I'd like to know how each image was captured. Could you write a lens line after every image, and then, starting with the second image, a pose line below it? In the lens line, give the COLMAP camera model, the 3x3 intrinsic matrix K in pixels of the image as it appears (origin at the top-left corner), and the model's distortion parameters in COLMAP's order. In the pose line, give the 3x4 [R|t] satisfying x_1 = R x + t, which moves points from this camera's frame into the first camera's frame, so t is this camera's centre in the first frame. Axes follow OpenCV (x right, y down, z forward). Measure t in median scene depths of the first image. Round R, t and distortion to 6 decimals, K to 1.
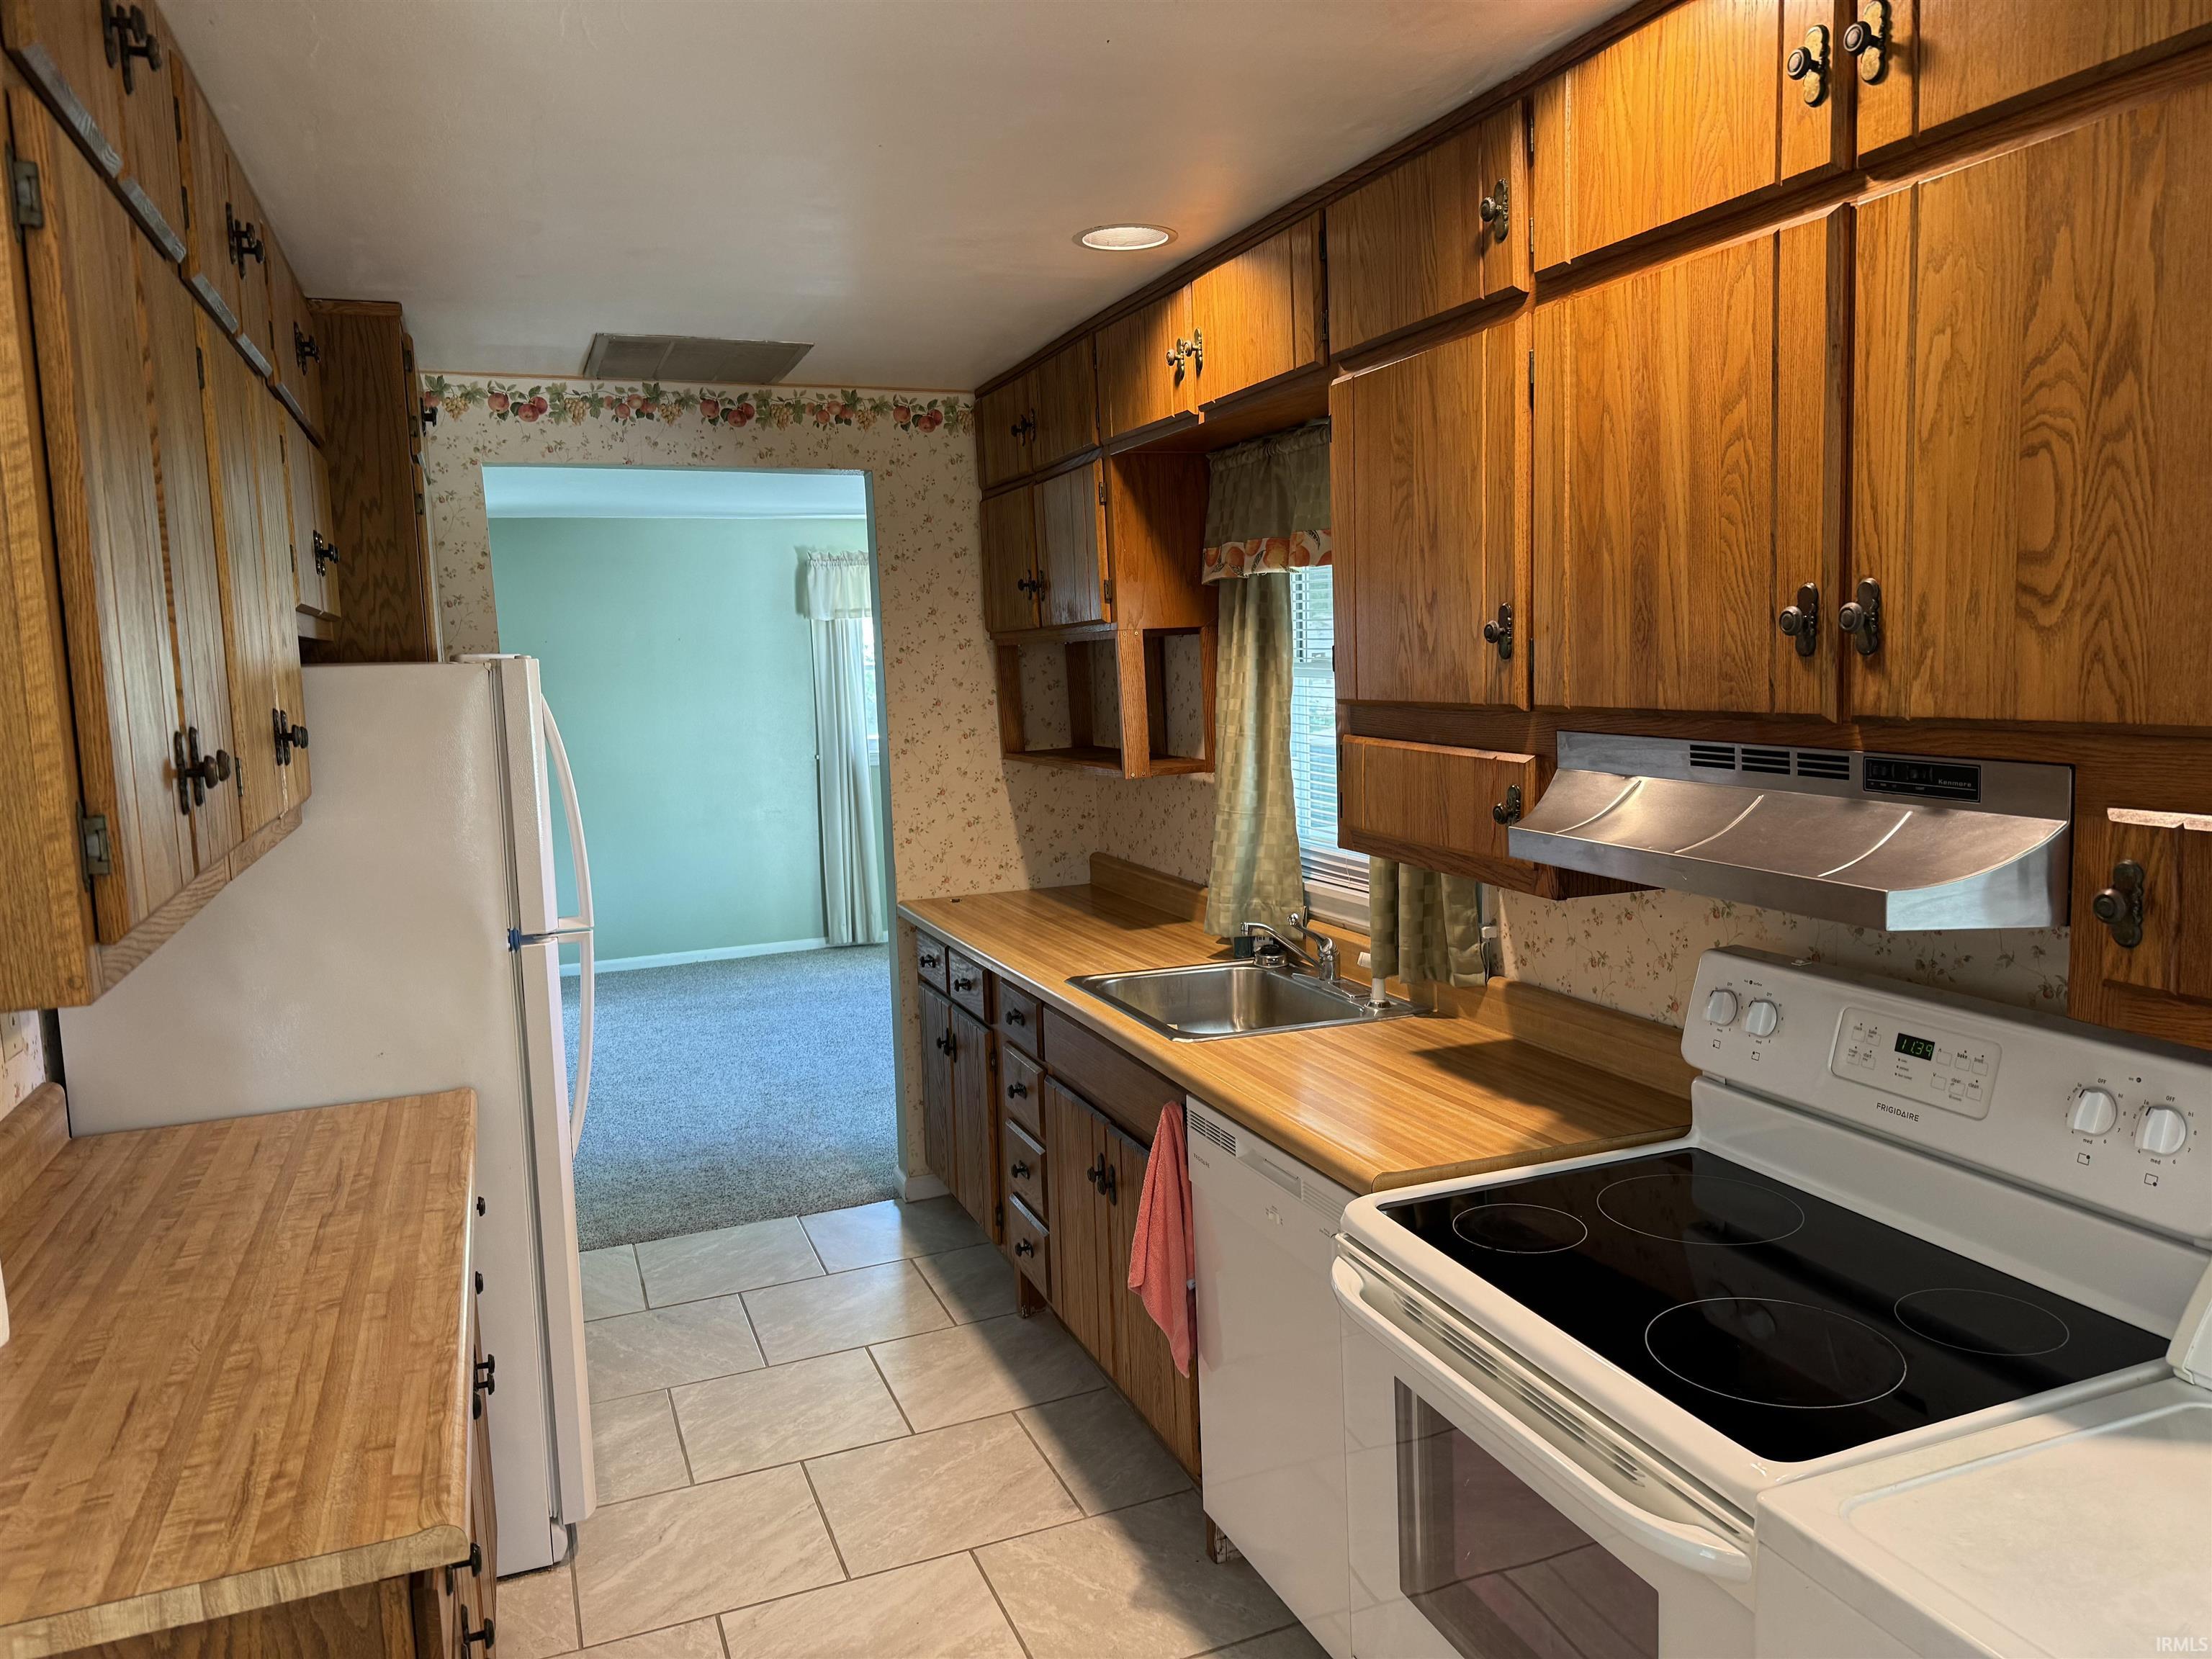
lens RADIAL K [[1544.1, 0, 1111.2], [0, 1544.1, 833.6], [0, 0, 1]] dist [0.079350, -0.097433]
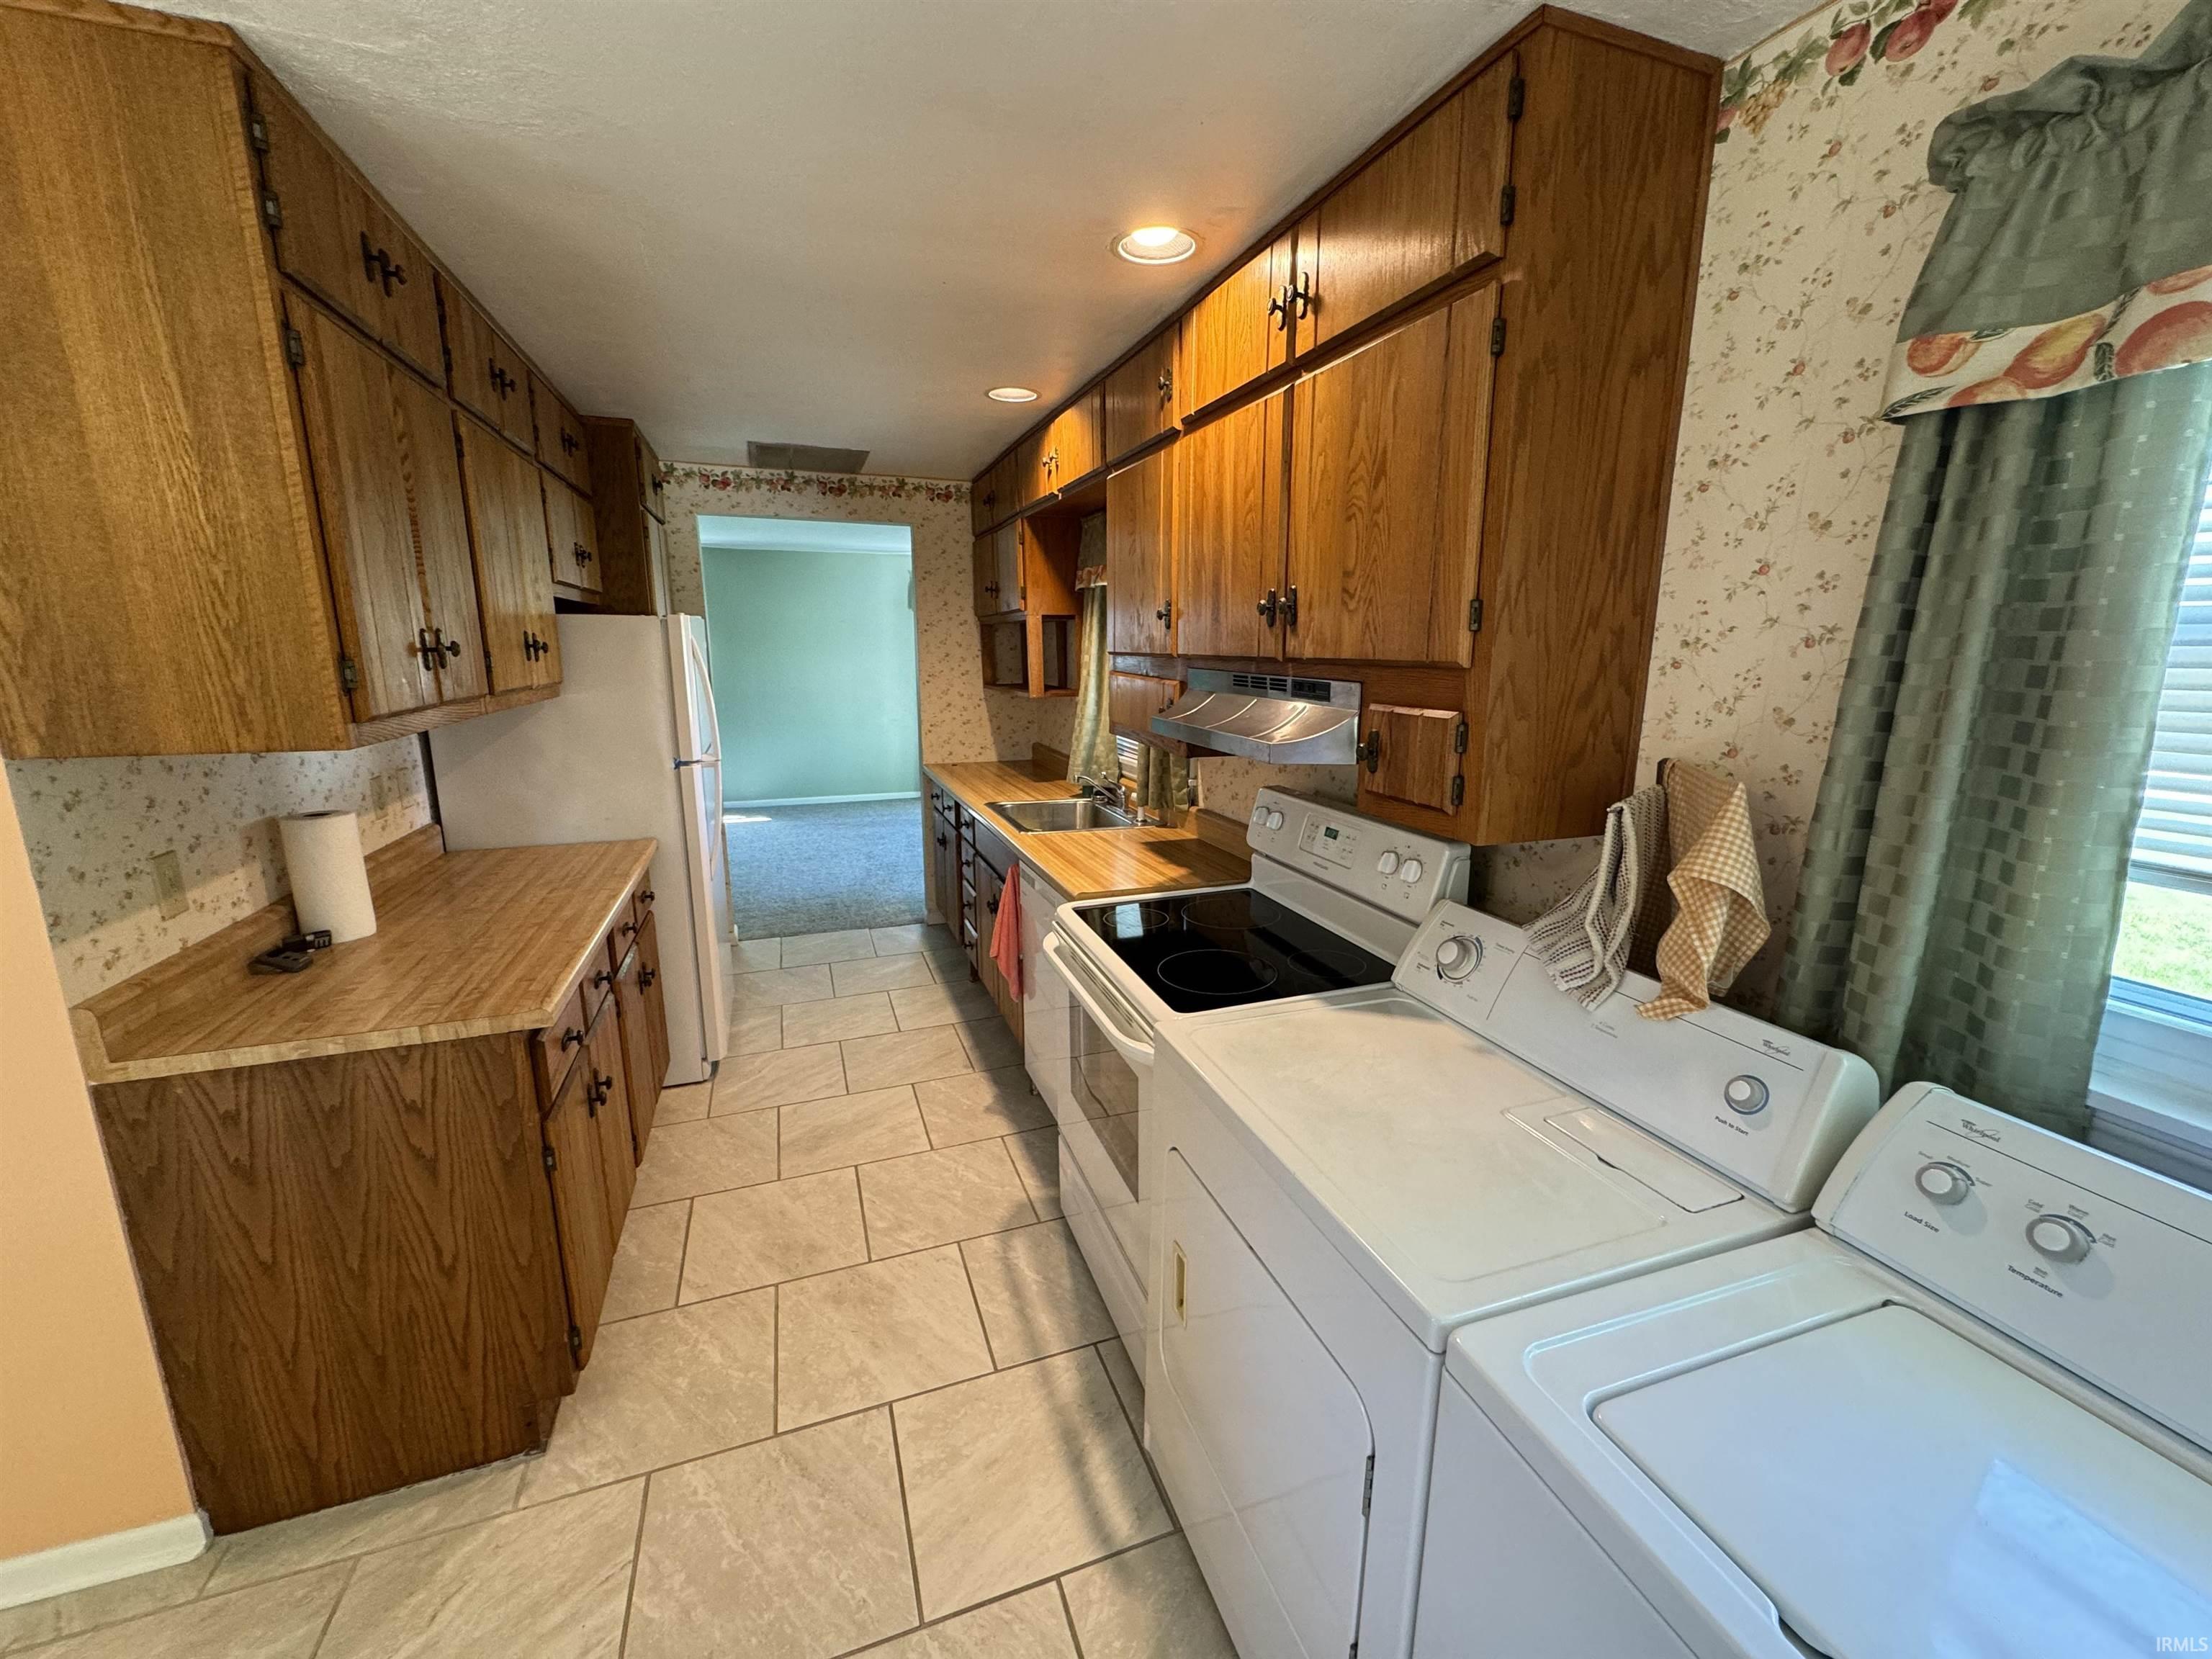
lens RADIAL K [[876.0, 0, 1106.0], [0, 876.0, 829.5], [0, 0, 1]] dist [-0.002594, -0.000248]
pose [[0.998917, 0.042240, -0.019530, 0.235793], [-0.040284, 0.994987, 0.091530, 0.039714], [0.023299, -0.090644, 0.995611, -0.093453]]
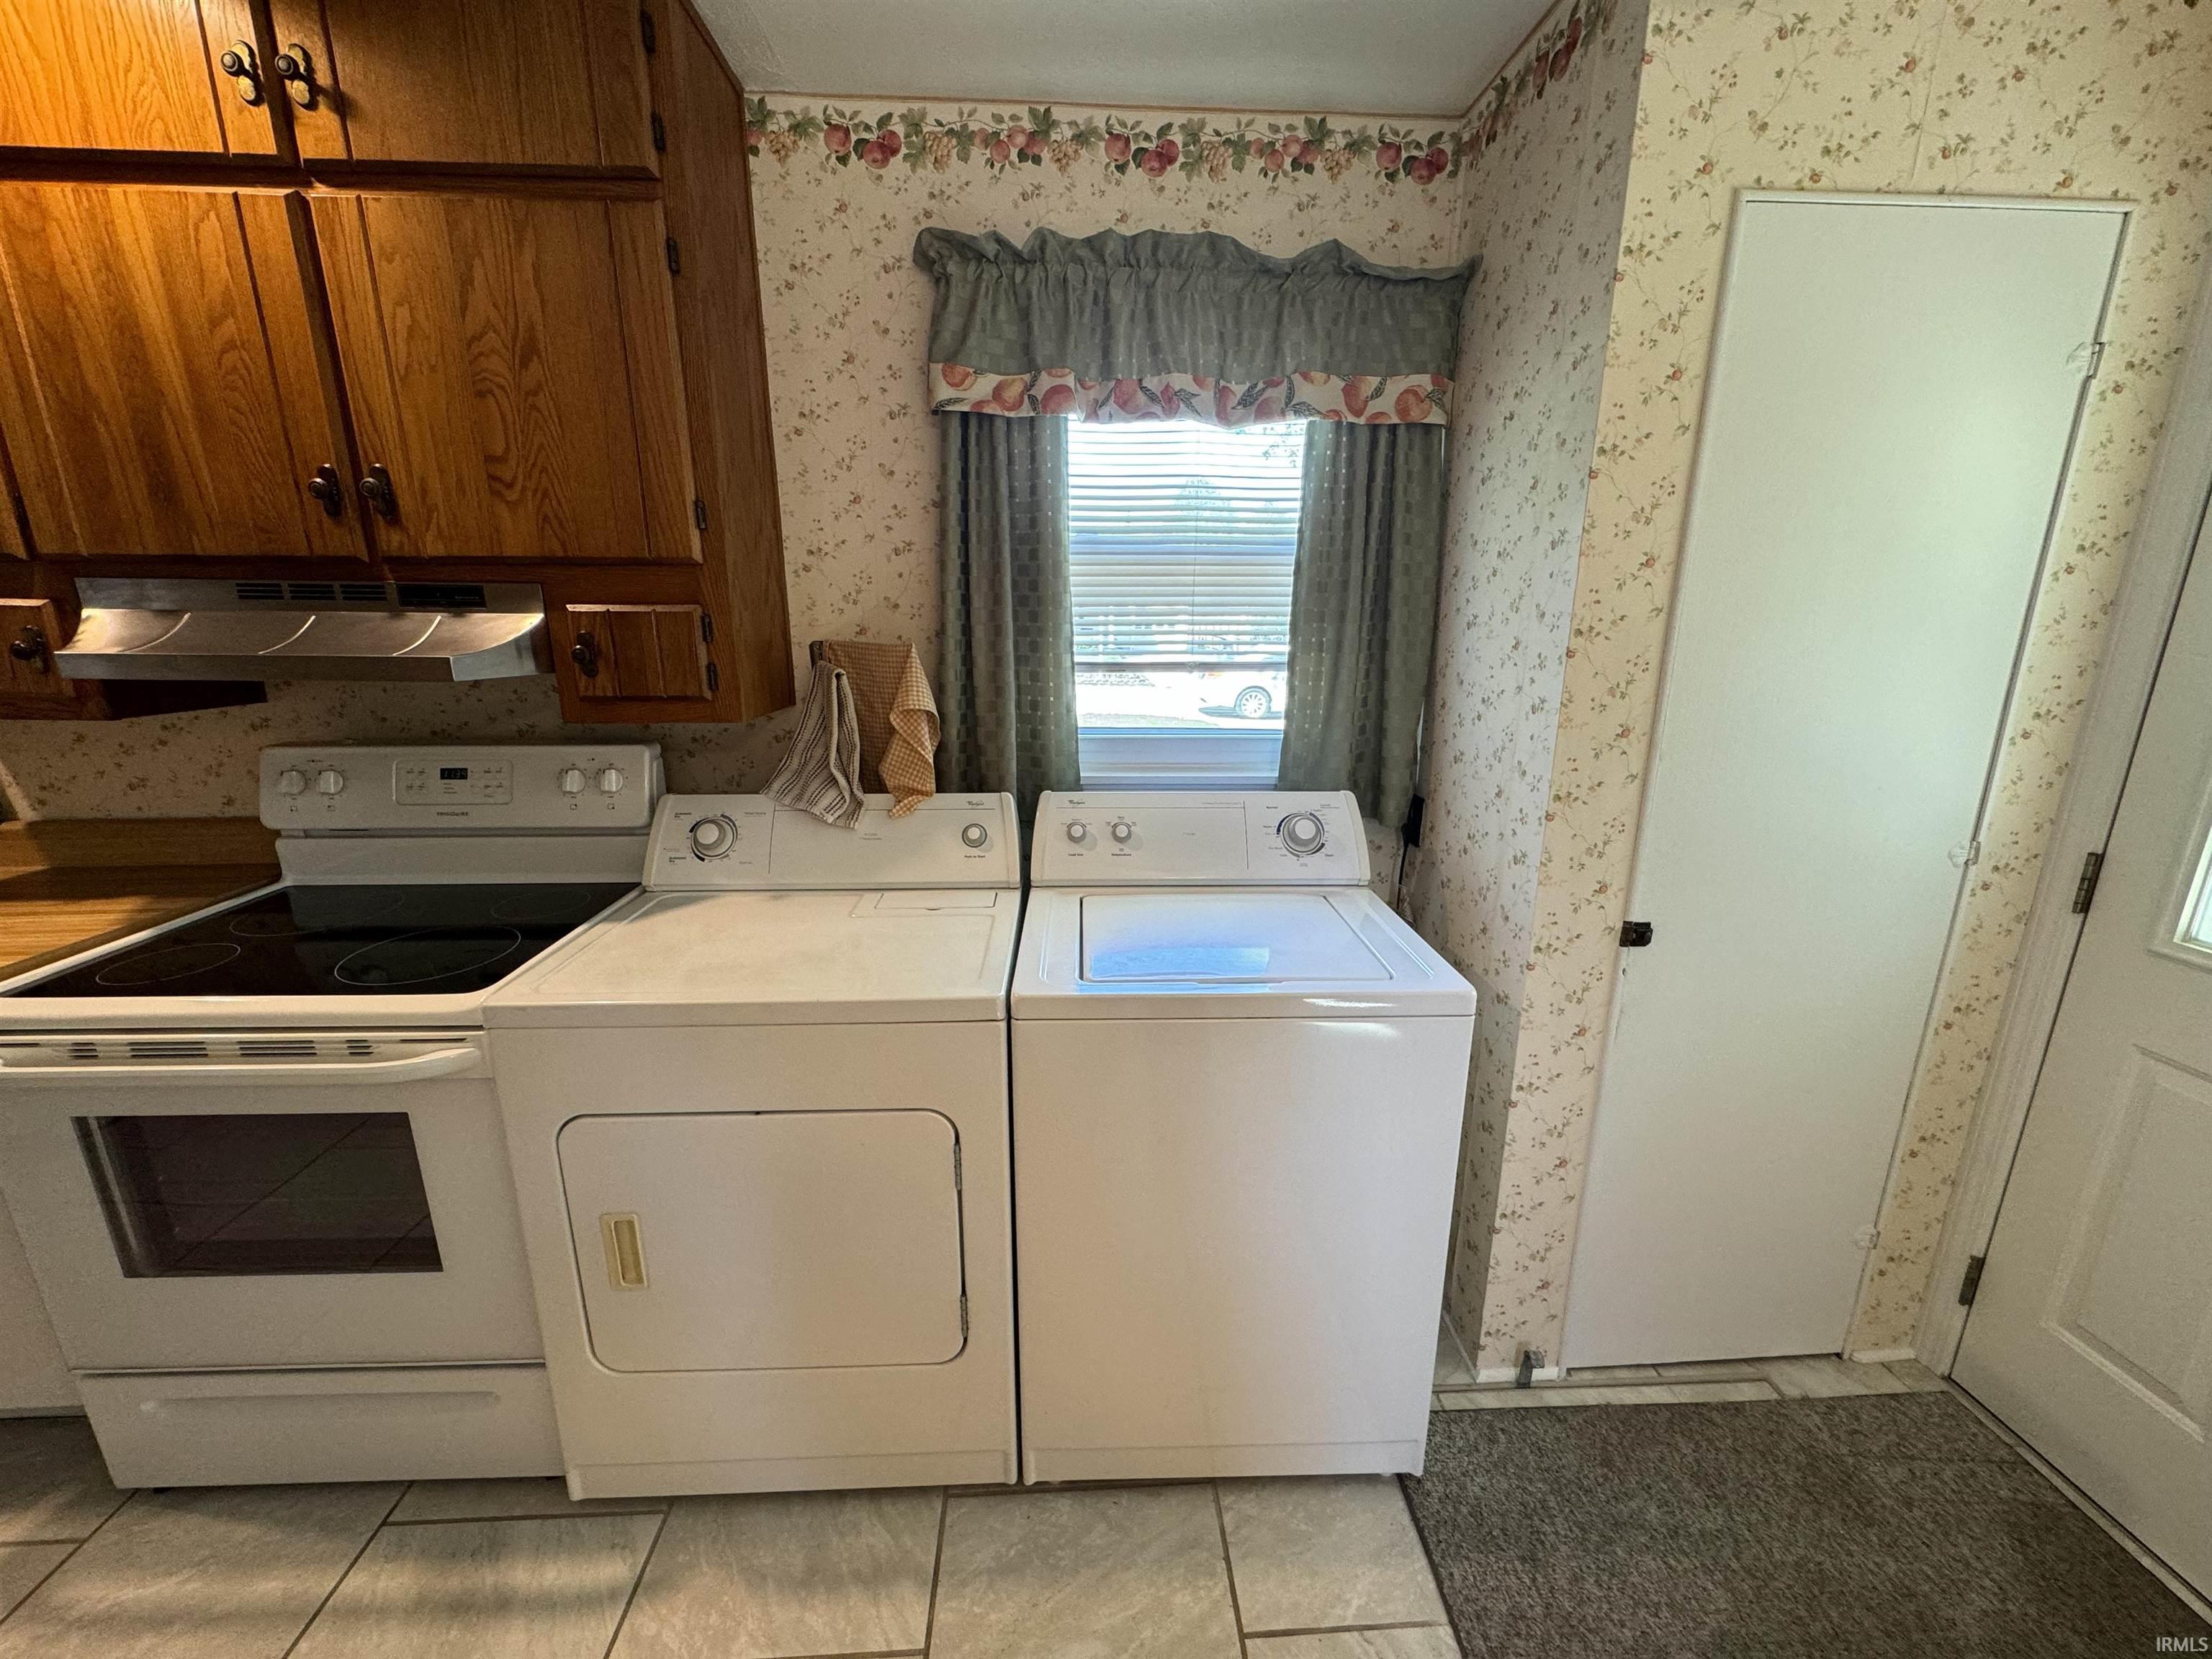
lens RADIAL K [[876.0, 0, 1106.0], [0, 876.0, 829.5], [0, 0, 1]] dist [-0.002594, -0.000248]
pose [[0.312090, -0.199548, 0.928860, -0.140529], [0.097277, 0.979266, 0.177692, 0.090142], [-0.945059, 0.034901, 0.325031, 0.036669]]
